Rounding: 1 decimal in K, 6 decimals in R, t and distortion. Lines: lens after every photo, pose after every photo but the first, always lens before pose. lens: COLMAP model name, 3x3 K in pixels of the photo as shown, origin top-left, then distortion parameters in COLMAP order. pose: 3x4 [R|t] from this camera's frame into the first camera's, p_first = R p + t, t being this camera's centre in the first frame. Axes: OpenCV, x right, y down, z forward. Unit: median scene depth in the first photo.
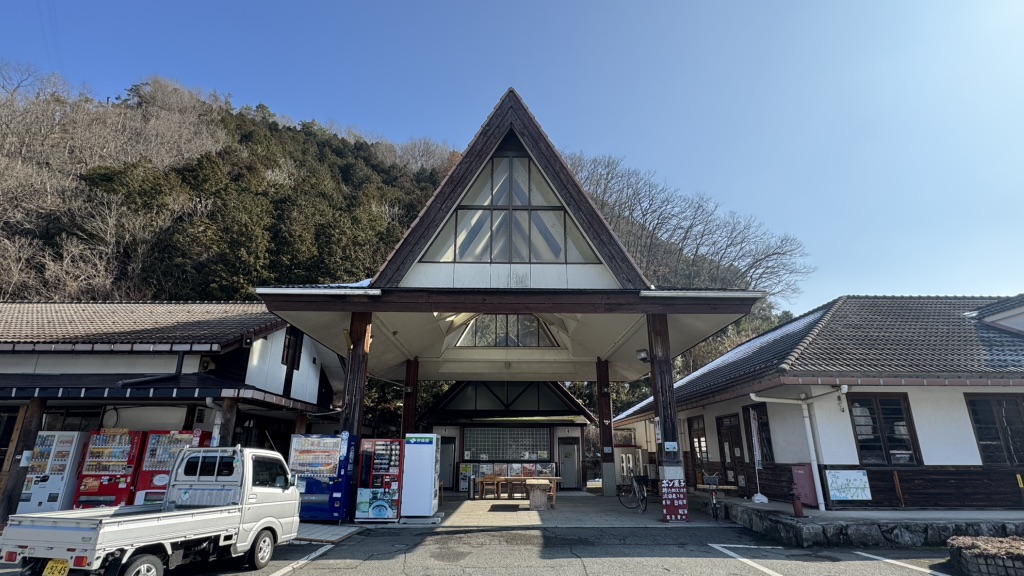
lens RADIAL K [[512.8, 0, 508.1], [0, 512.8, 289.6], [0, 0, 1]] dist [-0.000267, -0.002485]
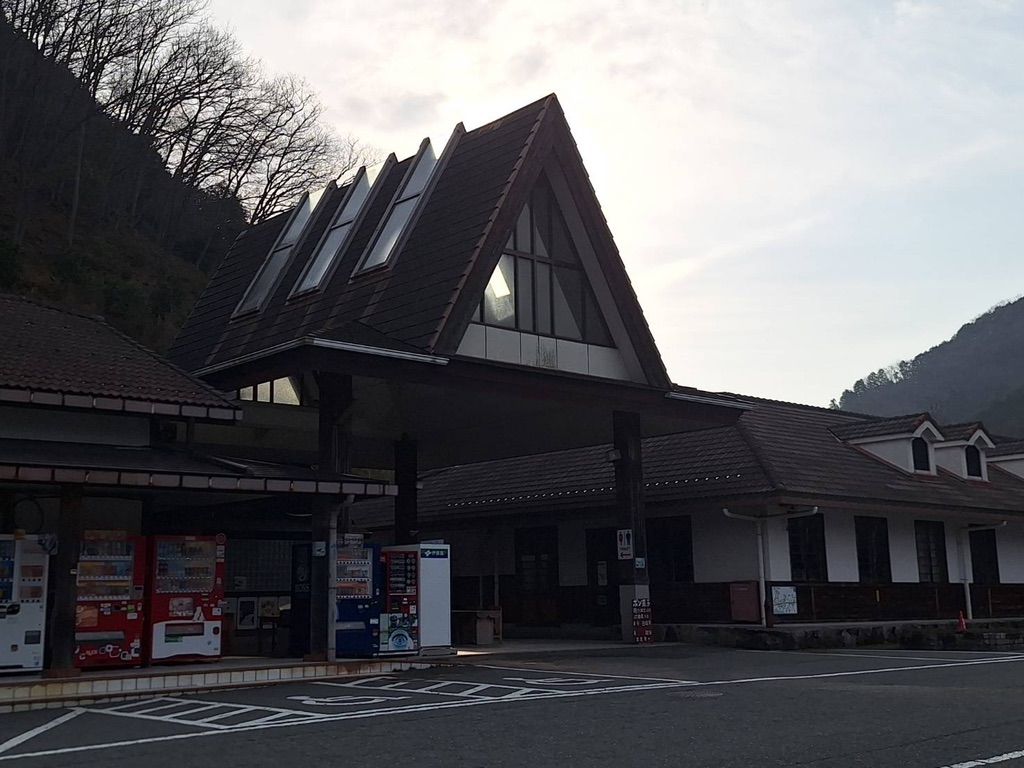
lens RADIAL K [[1275.6, 0, 491.3], [0, 1275.6, 353.3], [0, 0, 1]] dist [0.097610, 0.000000]
pose [[0.748301, 0.112045, 0.653828, -1.430529], [-0.185507, 0.981654, 0.044088, -0.103013], [-0.636893, -0.154280, 0.755358, -0.470284]]
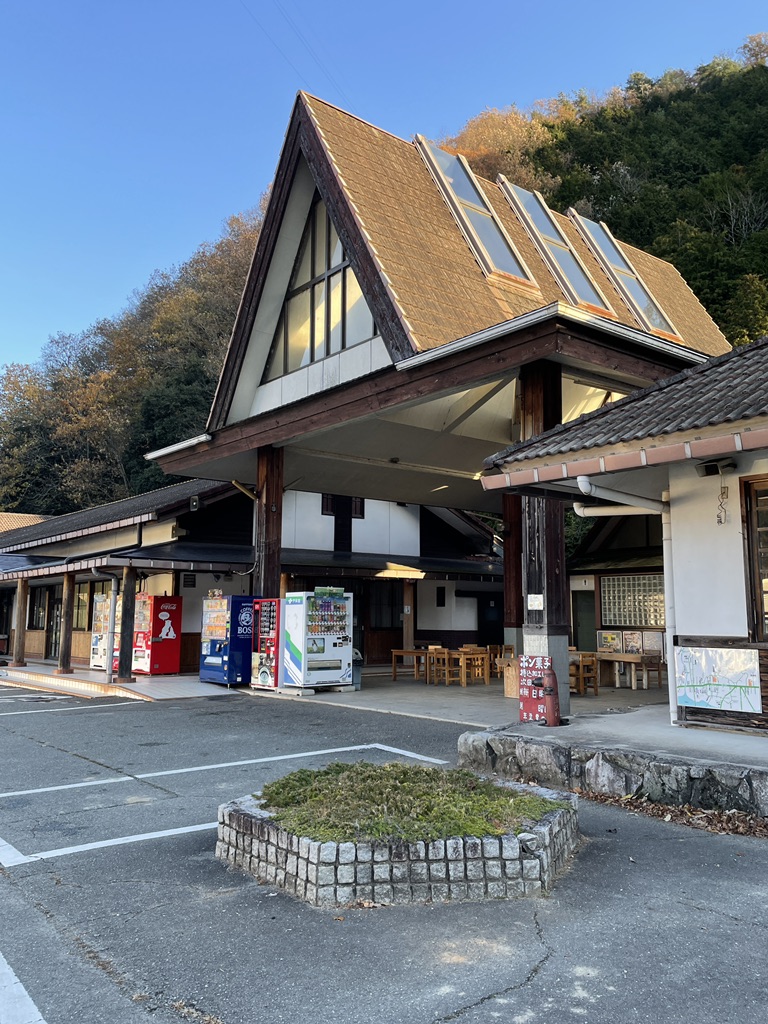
lens RADIAL K [[836.4, 0, 392.9], [0, 836.4, 503.6], [0, 0, 1]] dist [0.054845, -0.024450]
pose [[0.614621, -0.107564, -0.781454, 1.030436], [0.240498, 0.969046, 0.055768, 0.110795], [0.751267, -0.222215, 0.621465, 0.326849]]
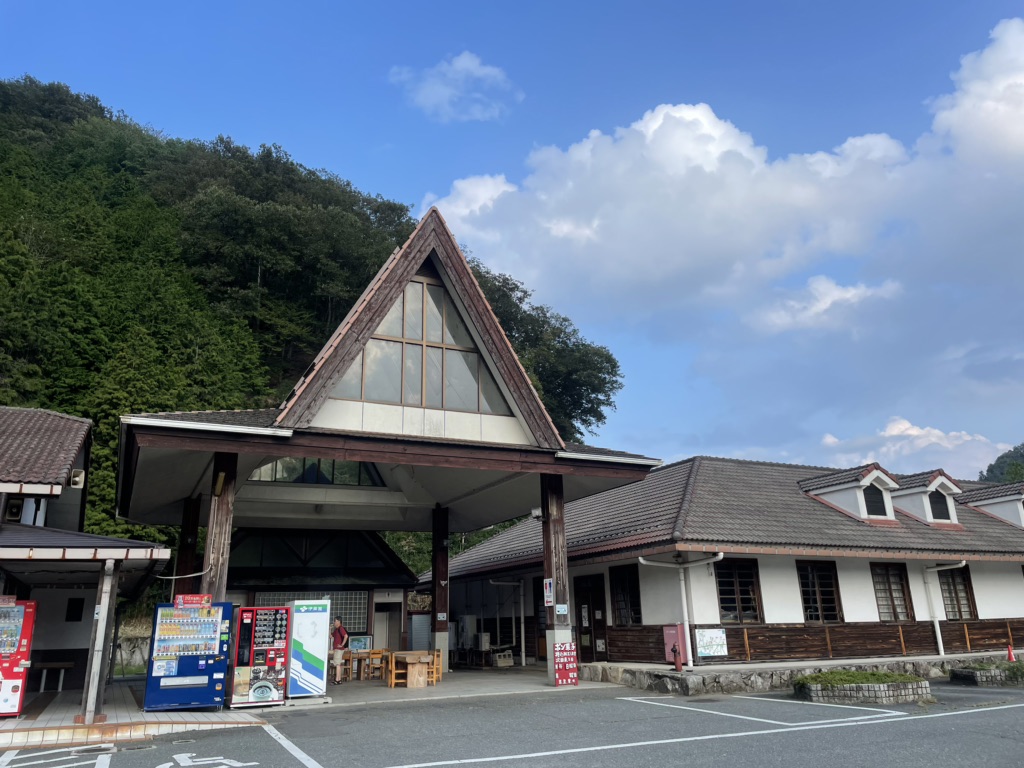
lens RADIAL K [[784.5, 0, 510.2], [0, 784.5, 369.9], [0, 0, 1]] dist [0.064223, -0.073611]
pose [[0.903396, 0.109627, 0.414557, -0.472742], [-0.106475, 0.993839, -0.030786, -0.098319], [-0.415378, -0.016328, 0.909502, -0.343805]]
